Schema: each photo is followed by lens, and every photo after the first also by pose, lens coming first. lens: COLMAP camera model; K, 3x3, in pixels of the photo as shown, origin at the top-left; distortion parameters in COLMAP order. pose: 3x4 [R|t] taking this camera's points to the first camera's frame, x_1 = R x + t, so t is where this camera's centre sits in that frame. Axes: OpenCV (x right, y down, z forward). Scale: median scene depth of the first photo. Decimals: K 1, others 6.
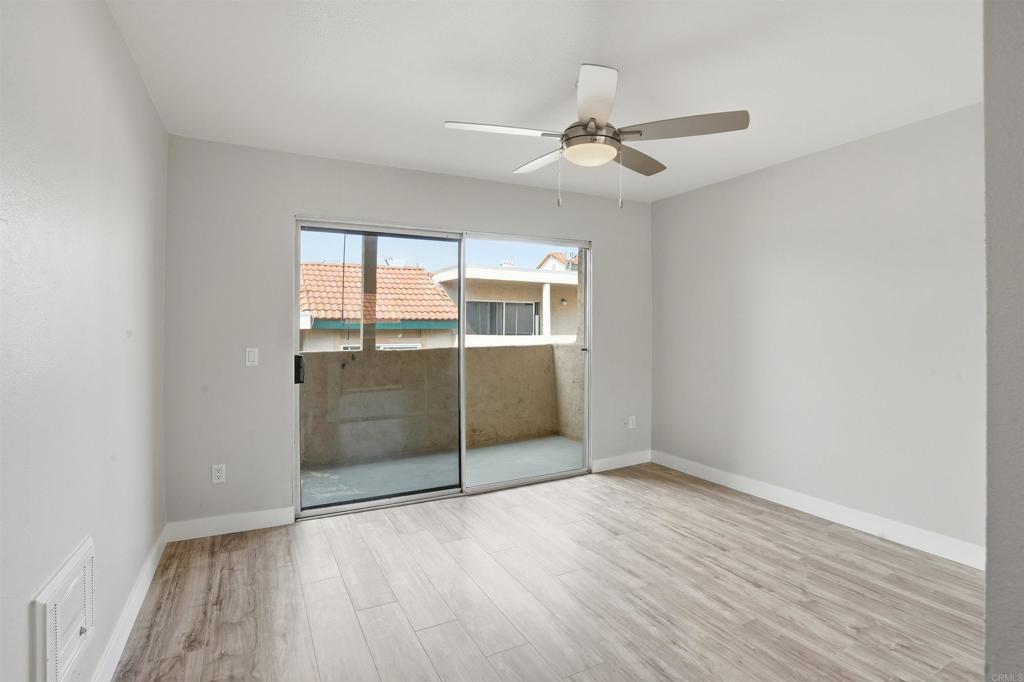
lens RADIAL K [[507.2, 0, 522.7], [0, 507.2, 328.3], [0, 0, 1]] dist [-0.061882, 0.029676]
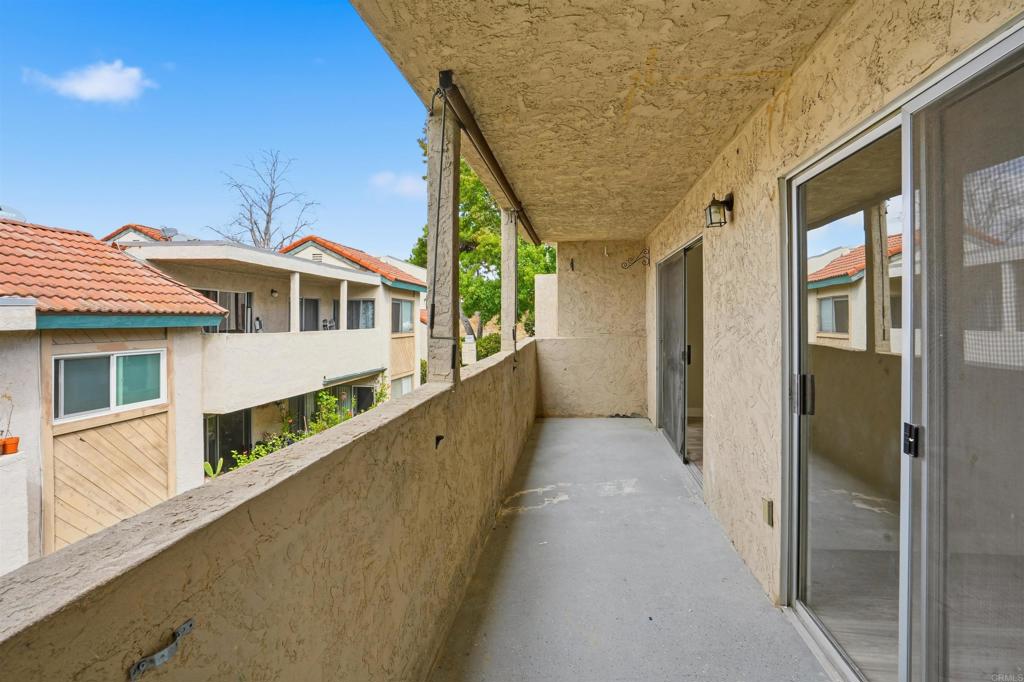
lens RADIAL K [[495.6, 0, 522.4], [0, 495.6, 334.3], [0, 0, 1]] dist [-0.063300, 0.030417]
pose [[0.569012, -0.026032, 0.821917, -0.460321], [0.002701, 0.999553, 0.029788, -0.006260], [-0.822325, -0.014730, 0.568828, 0.208284]]
